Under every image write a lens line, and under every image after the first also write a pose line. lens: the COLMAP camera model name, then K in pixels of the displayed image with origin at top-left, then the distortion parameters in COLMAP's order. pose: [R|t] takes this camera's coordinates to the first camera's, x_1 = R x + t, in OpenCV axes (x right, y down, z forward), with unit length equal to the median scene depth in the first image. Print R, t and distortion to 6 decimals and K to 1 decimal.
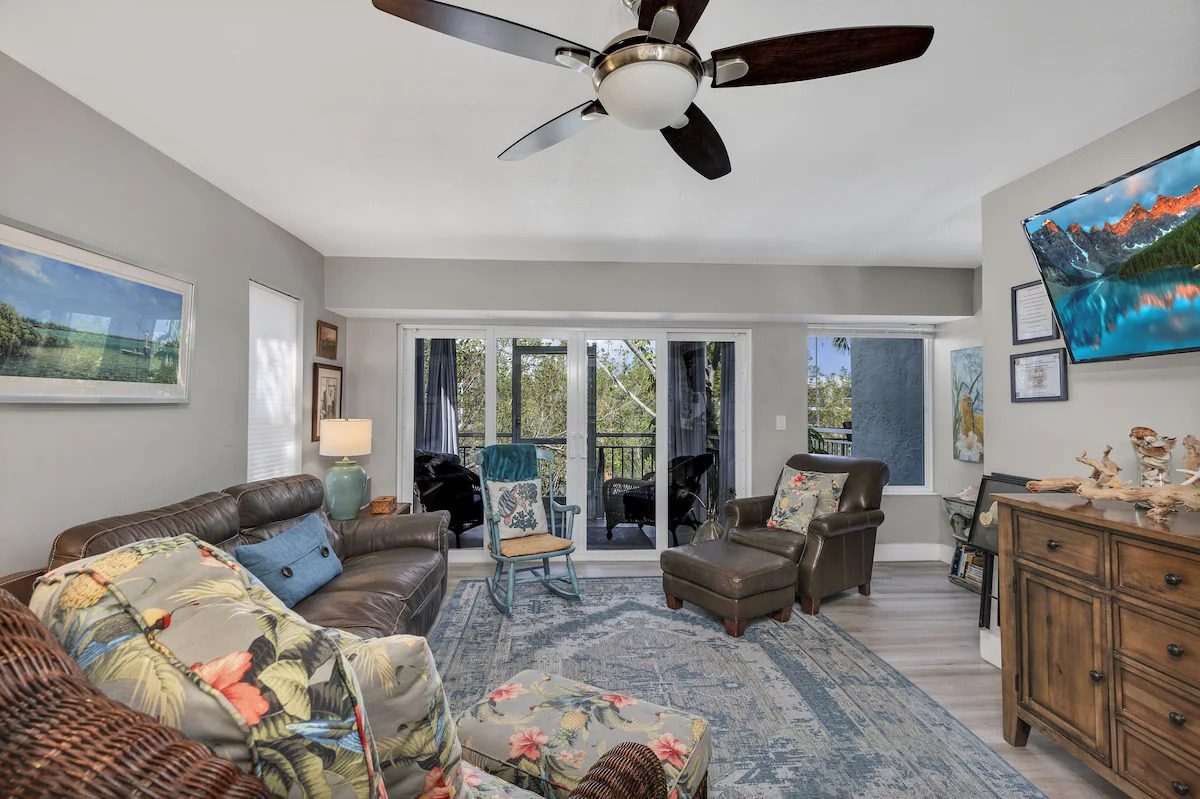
lens RADIAL K [[538.7, 0, 591.5], [0, 538.7, 396.1], [0, 0, 1]] dist [0.000896, -0.000412]
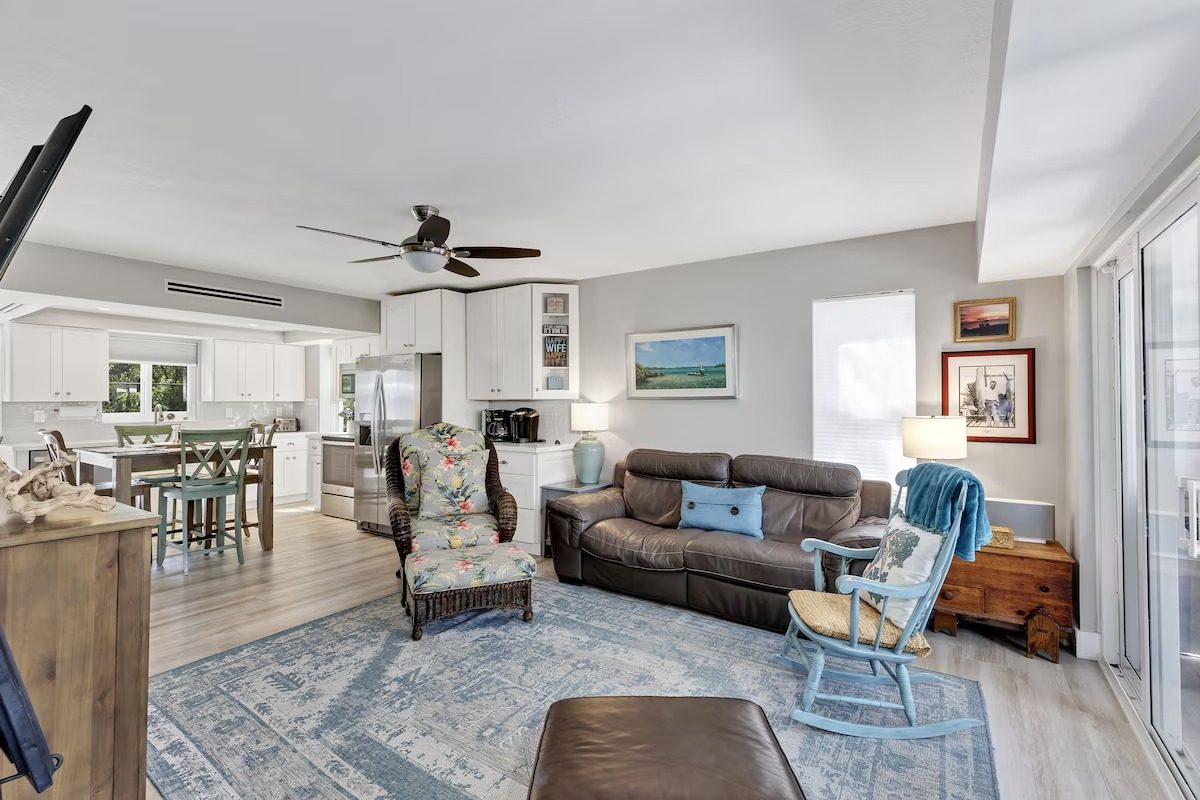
lens RADIAL K [[538.7, 0, 593.8], [0, 538.7, 396.0], [0, 0, 1]] dist [0.000896, -0.000412]
pose [[-0.594399, -0.010065, -0.804108, 0.952670], [0.012681, 0.999680, -0.021886, 0.039766], [0.804071, -0.023206, -0.594081, 1.856791]]
